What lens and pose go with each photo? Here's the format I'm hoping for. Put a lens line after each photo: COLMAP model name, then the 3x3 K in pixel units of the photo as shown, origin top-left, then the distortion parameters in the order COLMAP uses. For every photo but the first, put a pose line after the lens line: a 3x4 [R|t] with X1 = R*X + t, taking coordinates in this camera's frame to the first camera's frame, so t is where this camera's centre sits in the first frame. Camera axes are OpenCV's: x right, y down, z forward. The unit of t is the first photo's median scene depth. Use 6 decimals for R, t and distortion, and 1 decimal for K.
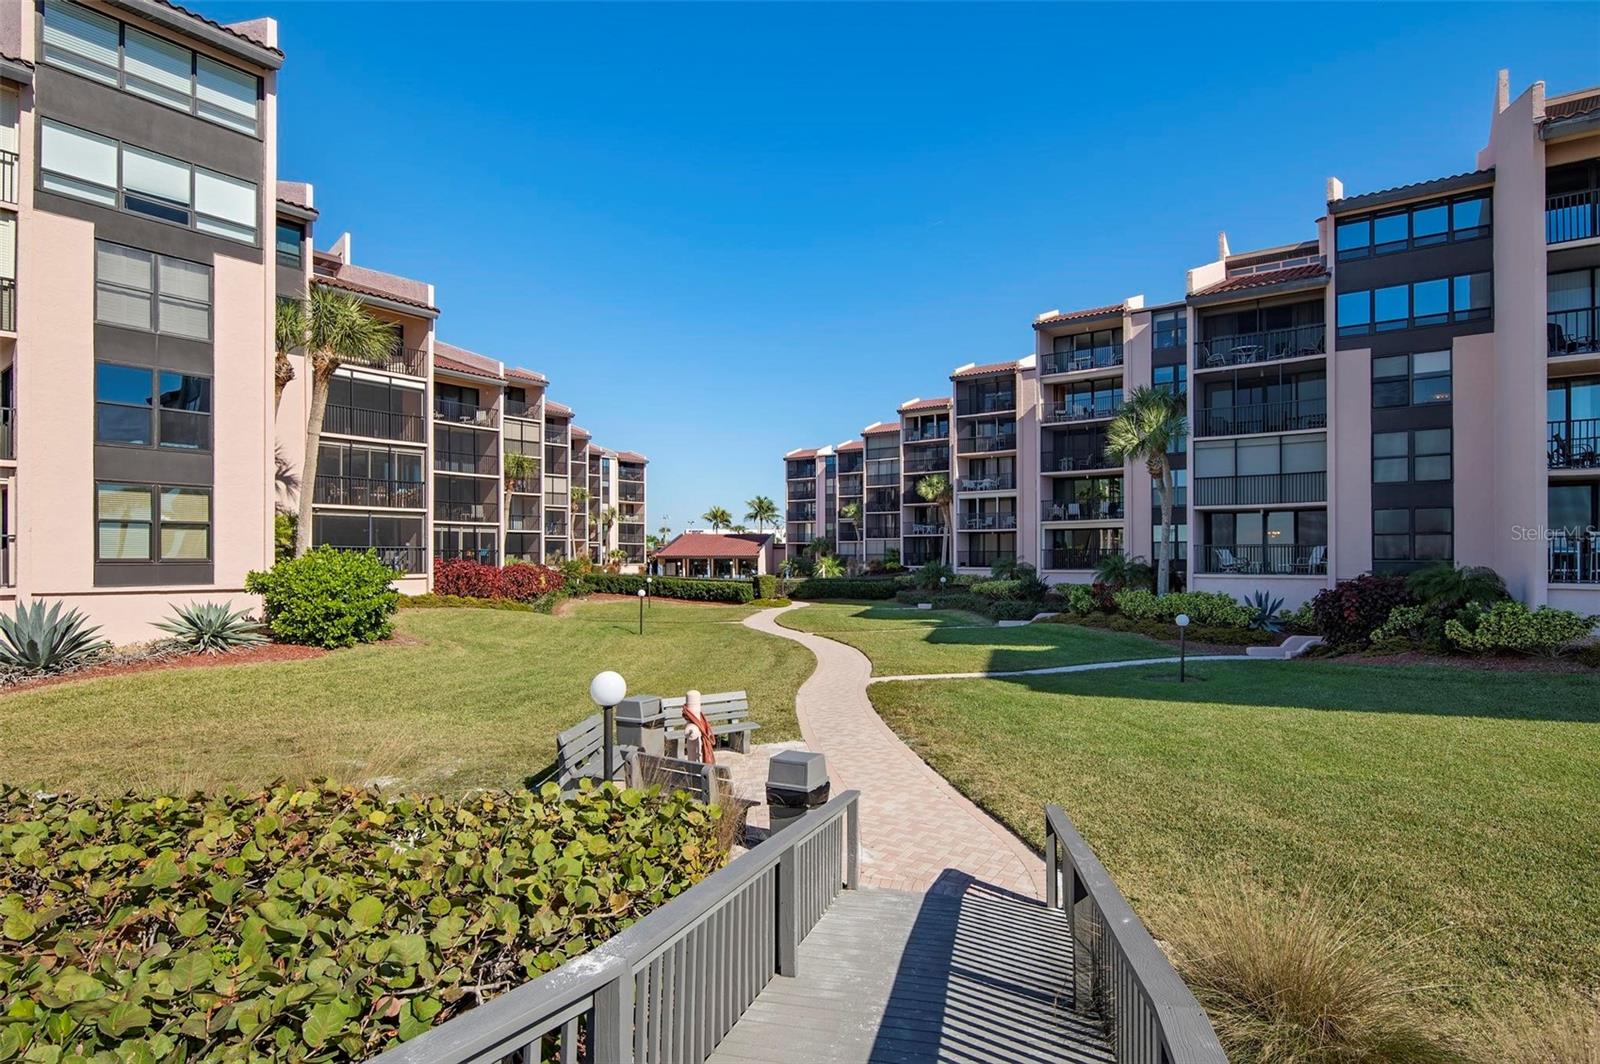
lens RADIAL K [[843.9, 0, 801.0], [0, 843.9, 557.4], [0, 0, 1]] dist [0.001874, 0.000834]
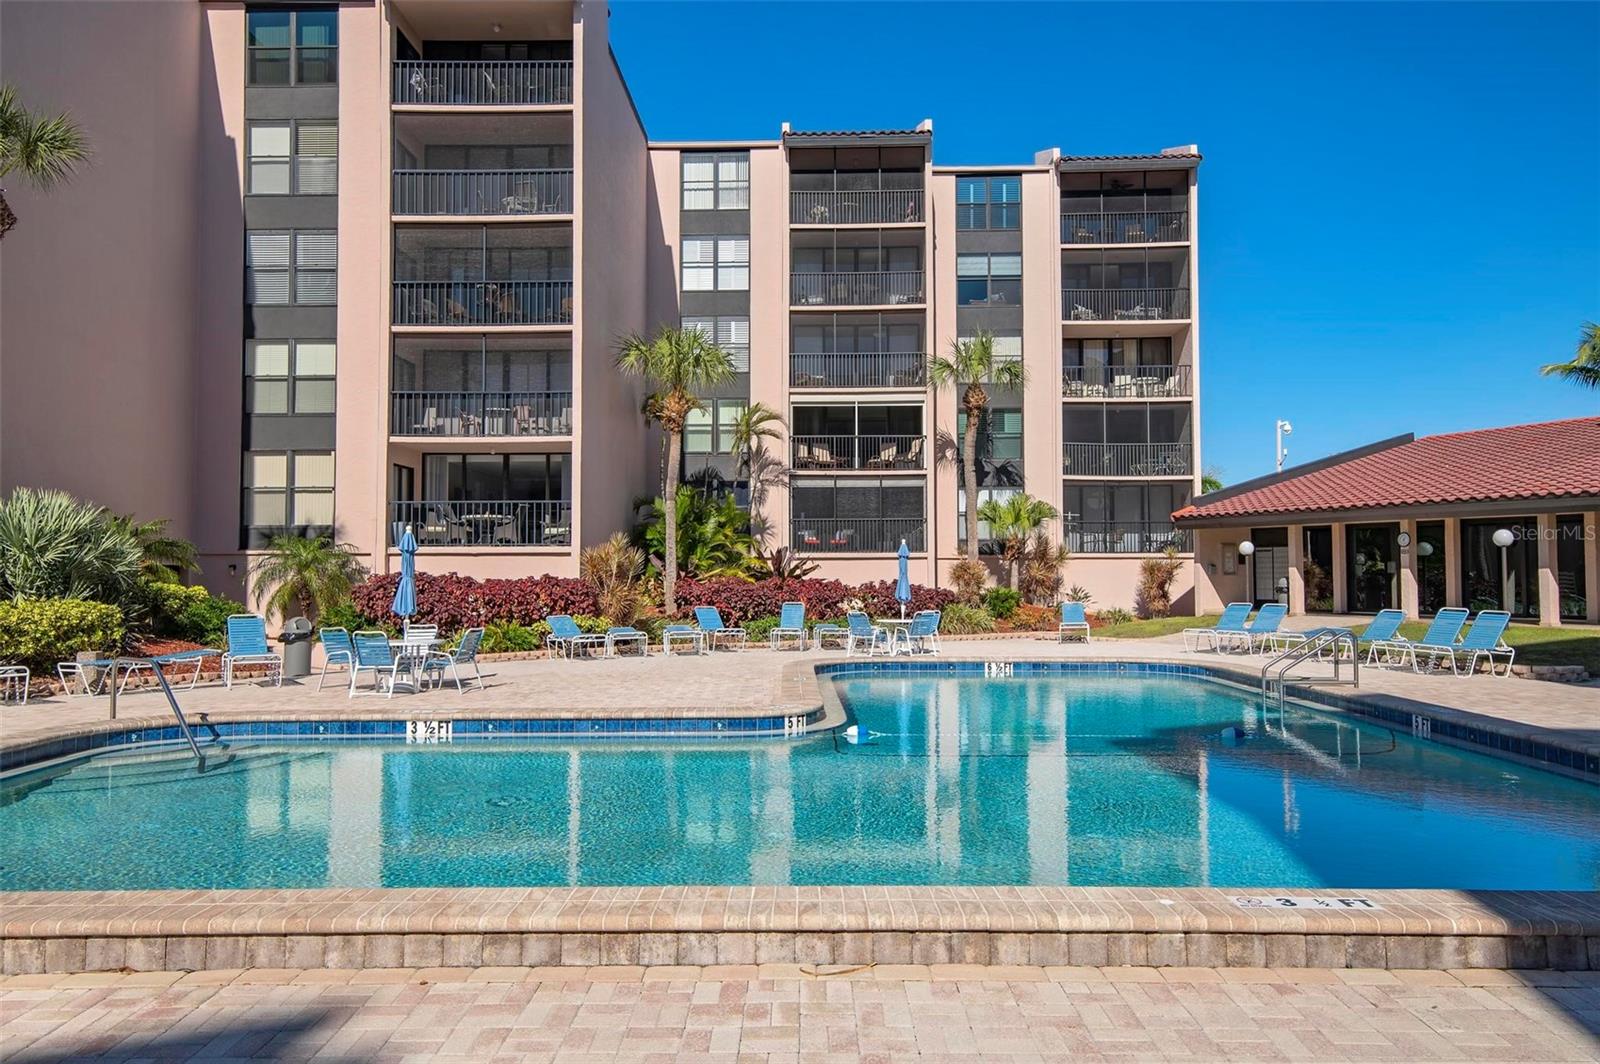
lens RADIAL K [[1107.7, 0, 797.9], [0, 1107.7, 538.2], [0, 0, 1]] dist [0.029267, -0.001771]
pose [[0.592743, -0.017561, -0.805200, 0.019780], [0.010020, 0.999846, -0.014430, 0.007063], [0.805330, 0.000485, 0.592827, 0.697382]]
